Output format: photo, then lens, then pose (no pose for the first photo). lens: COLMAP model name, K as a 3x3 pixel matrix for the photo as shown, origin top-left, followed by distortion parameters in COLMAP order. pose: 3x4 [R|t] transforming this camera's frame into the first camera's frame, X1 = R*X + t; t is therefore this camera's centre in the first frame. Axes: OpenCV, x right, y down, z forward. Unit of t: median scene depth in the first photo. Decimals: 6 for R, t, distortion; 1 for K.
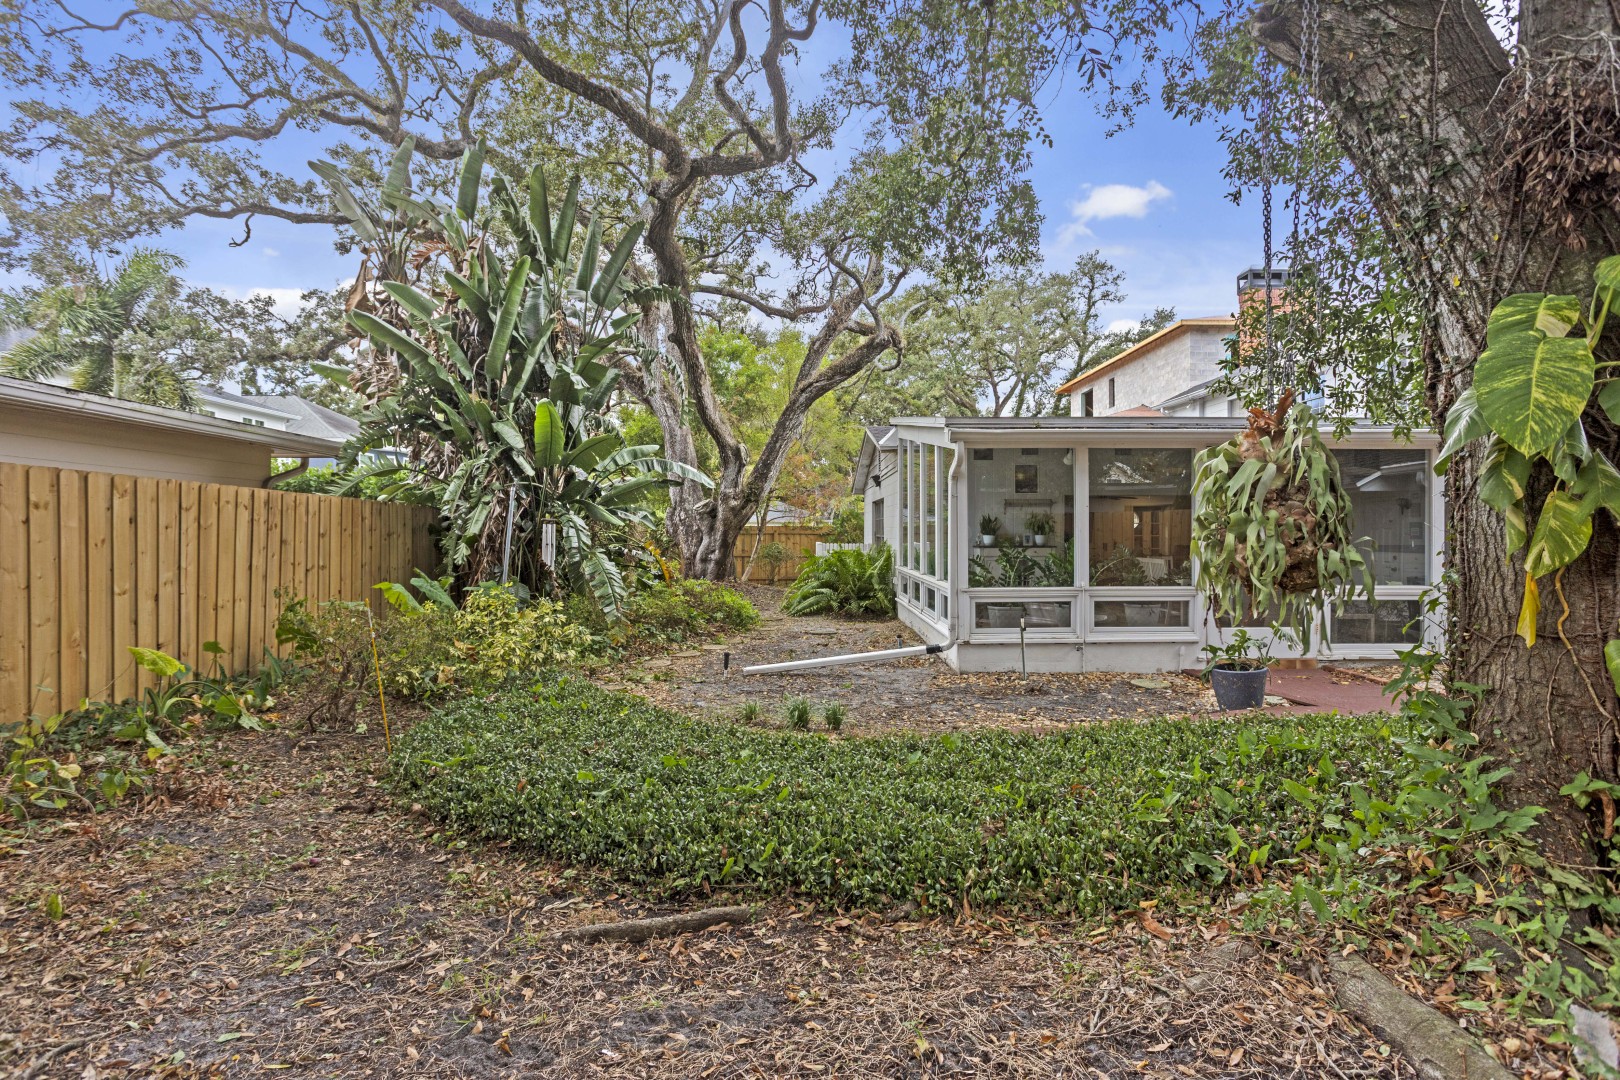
lens RADIAL K [[835.3, 0, 810.0], [0, 835.3, 540.0], [0, 0, 1]] dist [-0.025085, 0.000635]
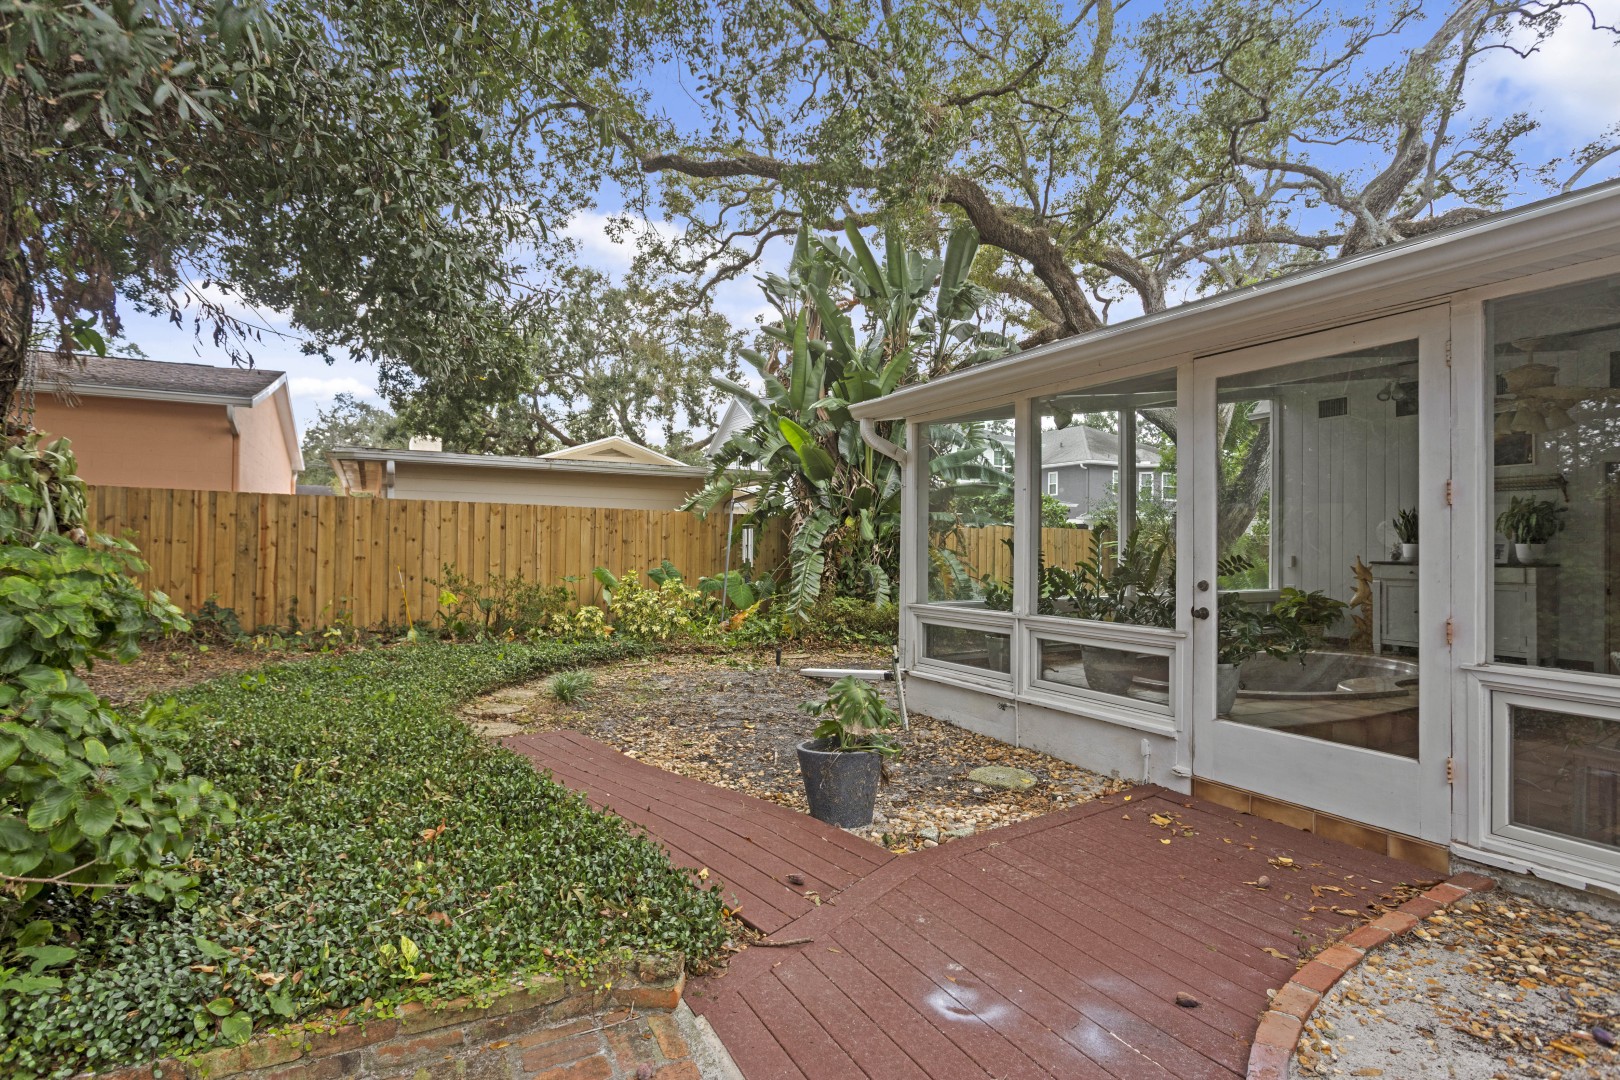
lens RADIAL K [[864.8, 0, 814.8], [0, 864.8, 532.7], [0, 0, 1]] dist [-0.002938, 0.001272]
pose [[0.450276, -0.007878, -0.892855, 0.570190], [-0.012945, 0.999798, -0.015350, 0.002040], [0.892795, 0.018469, 0.450084, 0.353994]]
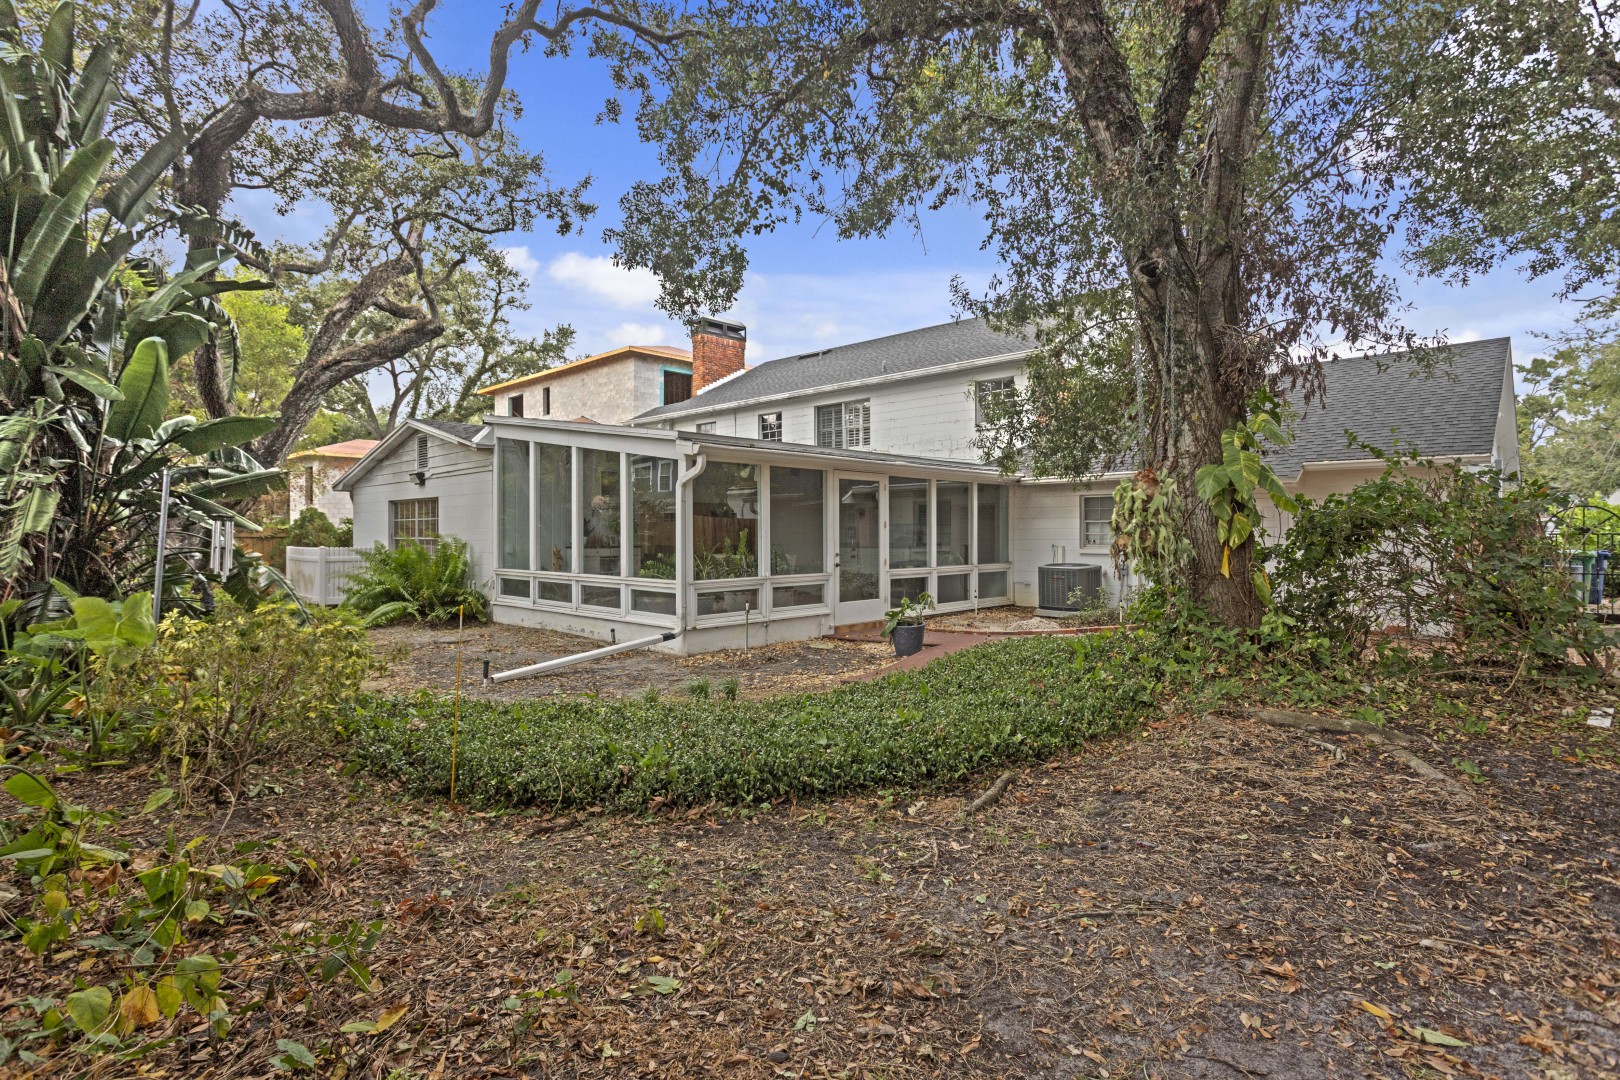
lens RADIAL K [[864.8, 0, 814.8], [0, 864.8, 532.7], [0, 0, 1]] dist [-0.002938, 0.001272]
pose [[0.668536, 0.002187, 0.743677, -0.381808], [0.008350, 0.999911, -0.010446, 0.002832], [-0.743633, 0.013193, 0.668458, 0.048184]]
